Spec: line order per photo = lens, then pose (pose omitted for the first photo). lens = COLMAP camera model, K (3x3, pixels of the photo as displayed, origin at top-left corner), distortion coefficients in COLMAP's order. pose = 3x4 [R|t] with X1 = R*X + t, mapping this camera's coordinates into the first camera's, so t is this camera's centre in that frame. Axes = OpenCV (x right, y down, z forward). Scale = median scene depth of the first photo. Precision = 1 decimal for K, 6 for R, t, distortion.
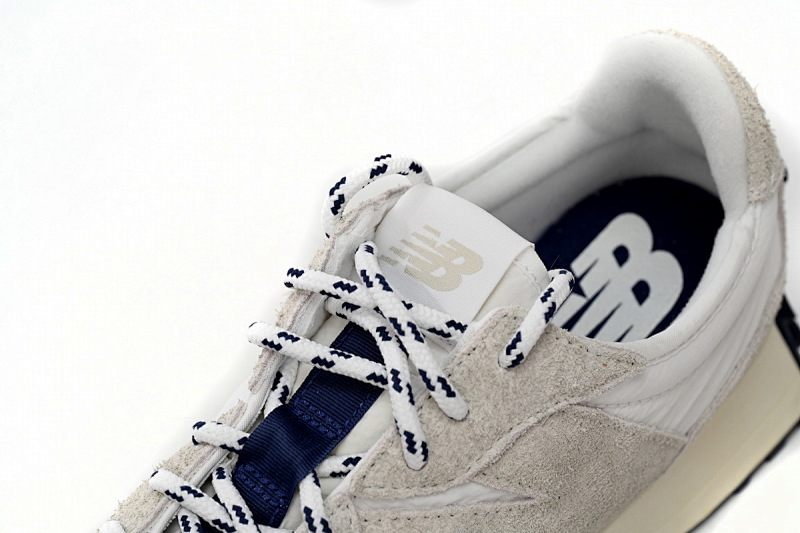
lens RADIAL K [[1760.7, 0, 400.0], [0, 1760.7, 266.5], [0, 0, 1]] dist [-0.006586, 0.001339]
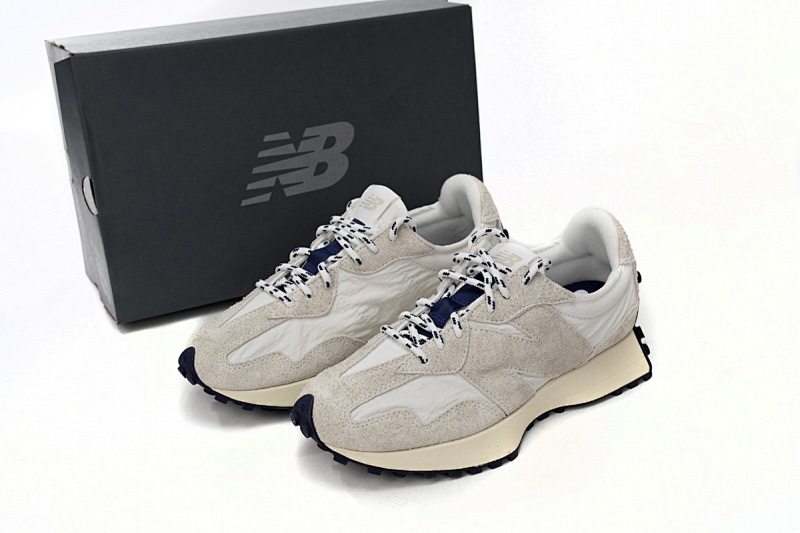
lens RADIAL K [[1054.7, 0, 400.0], [0, 1054.7, 266.5], [0, 0, 1]] dist [0.013725, 0.006042]
pose [[0.985151, 0.081587, -0.151064, 0.118432], [-0.132350, 0.921352, -0.365505, 0.697809], [0.109363, 0.380071, 0.918469, -0.650184]]
